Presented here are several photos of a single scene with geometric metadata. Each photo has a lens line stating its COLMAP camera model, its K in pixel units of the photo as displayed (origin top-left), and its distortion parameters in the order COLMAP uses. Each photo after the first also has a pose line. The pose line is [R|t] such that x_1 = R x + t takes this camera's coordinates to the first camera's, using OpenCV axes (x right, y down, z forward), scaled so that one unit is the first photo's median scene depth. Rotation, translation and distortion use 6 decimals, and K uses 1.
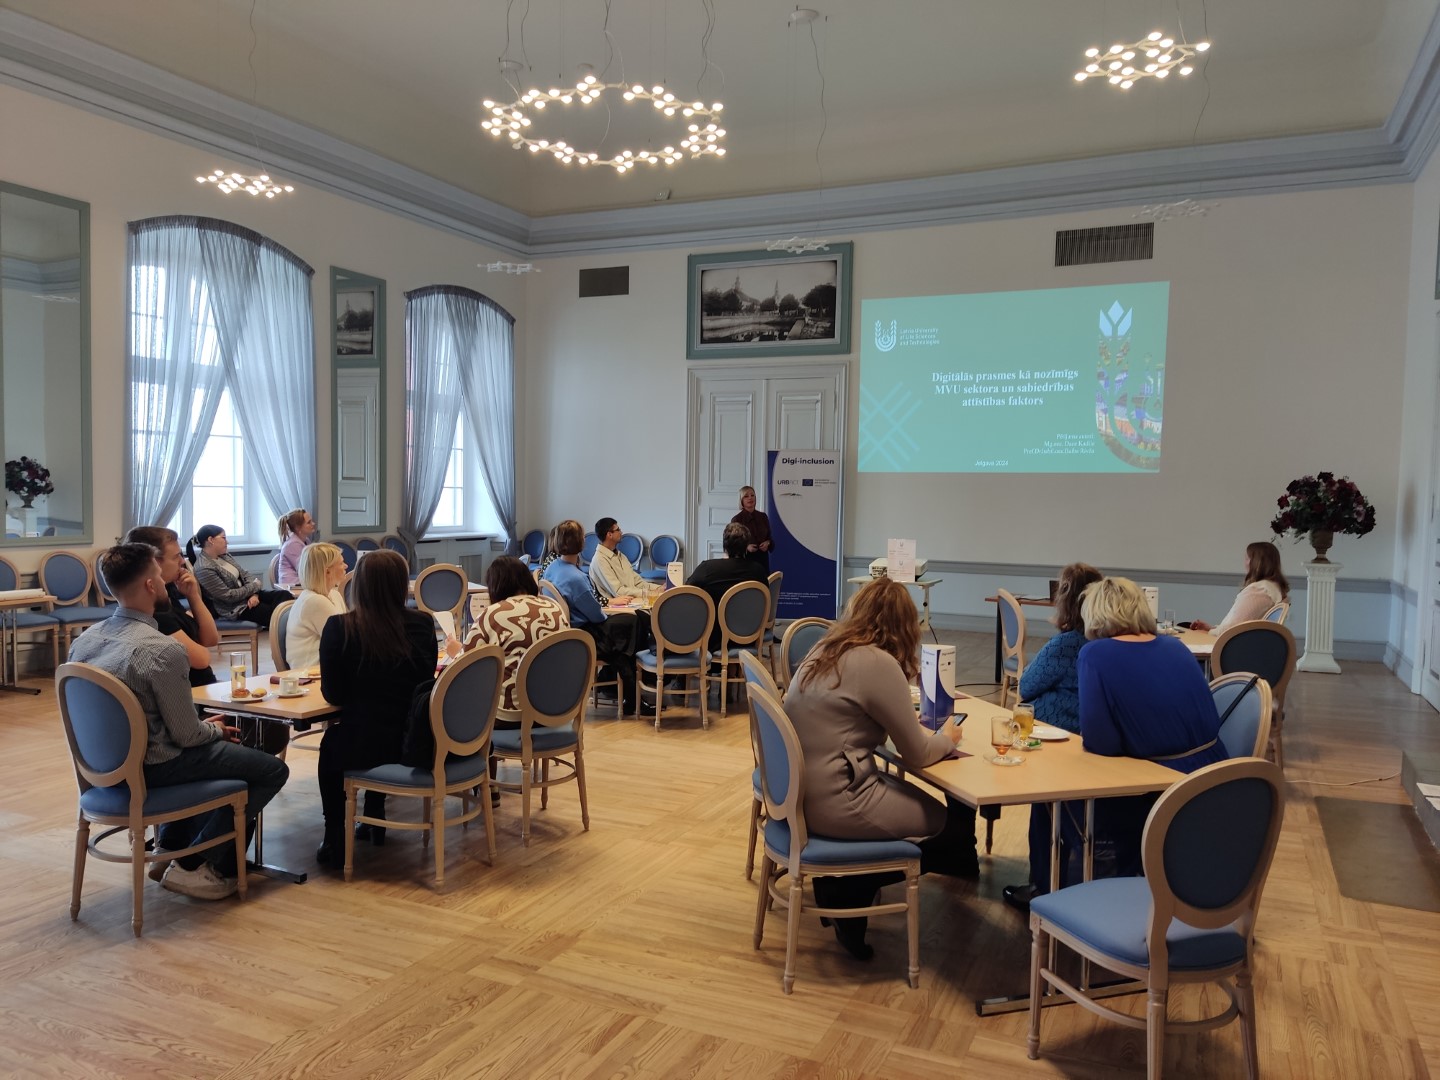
lens RADIAL K [[1064.7, 0, 720.2], [0, 1064.7, 542.7], [0, 0, 1]] dist [0.067376, -0.033217]
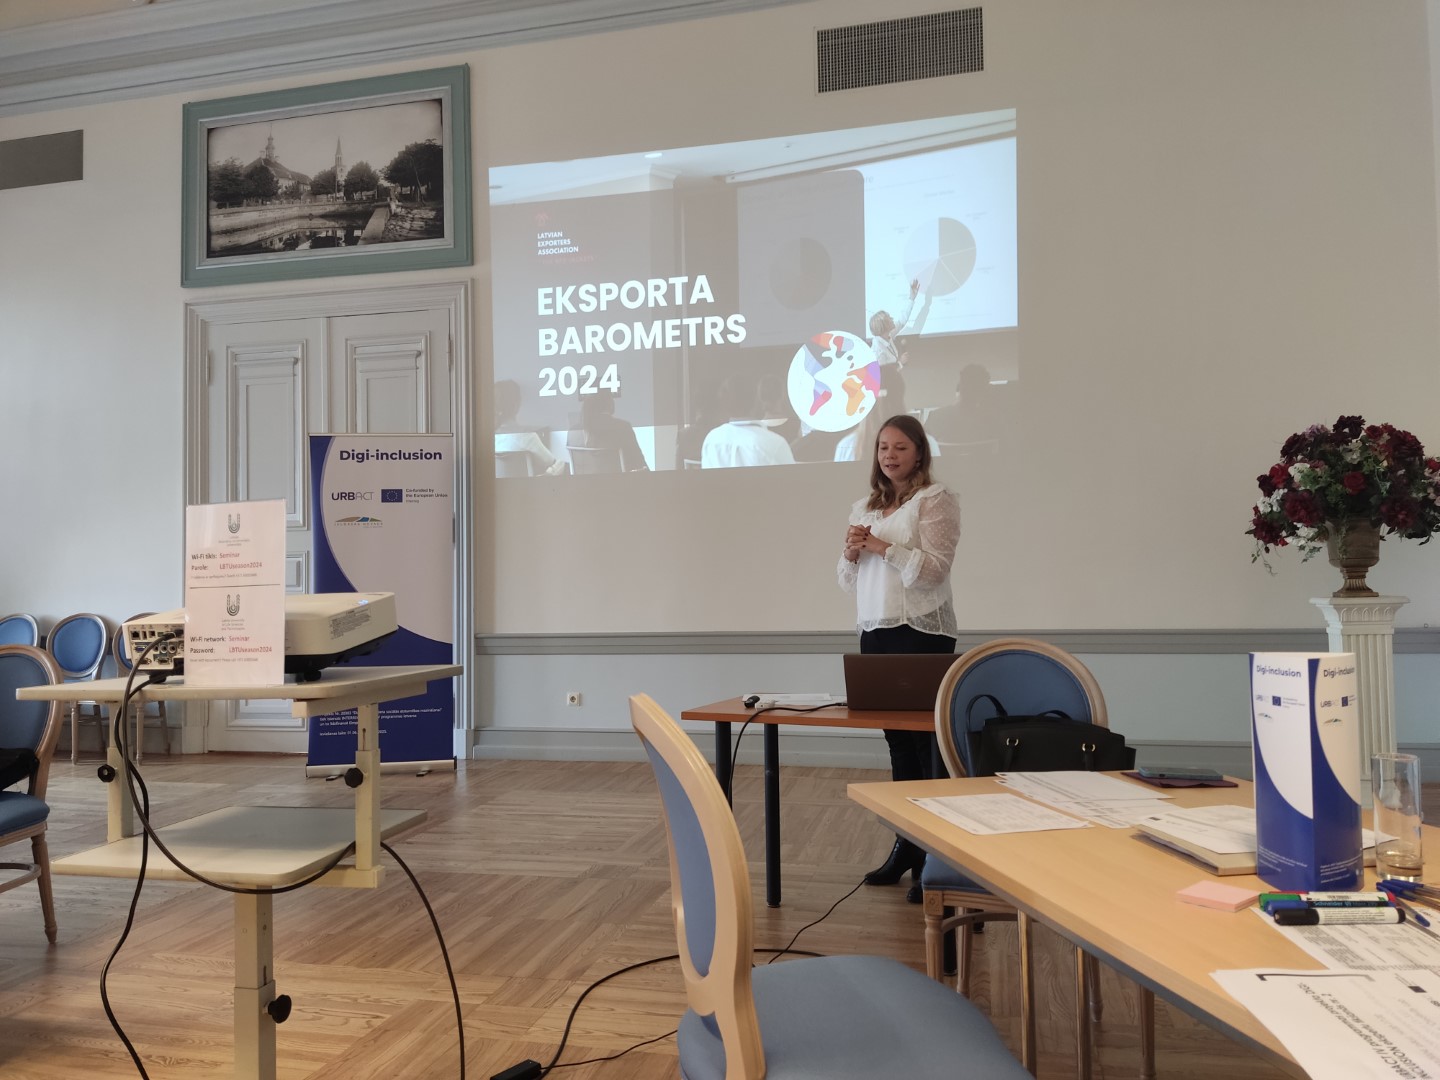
lens RADIAL K [[1064.7, 0, 720.3], [0, 1064.7, 541.5], [0, 0, 1]] dist [0.067376, -0.033217]
pose [[0.980650, -0.025426, 0.194112, 0.277388], [0.043669, 0.994958, -0.090290, 0.041550], [-0.190838, 0.097020, 0.976815, 0.917738]]
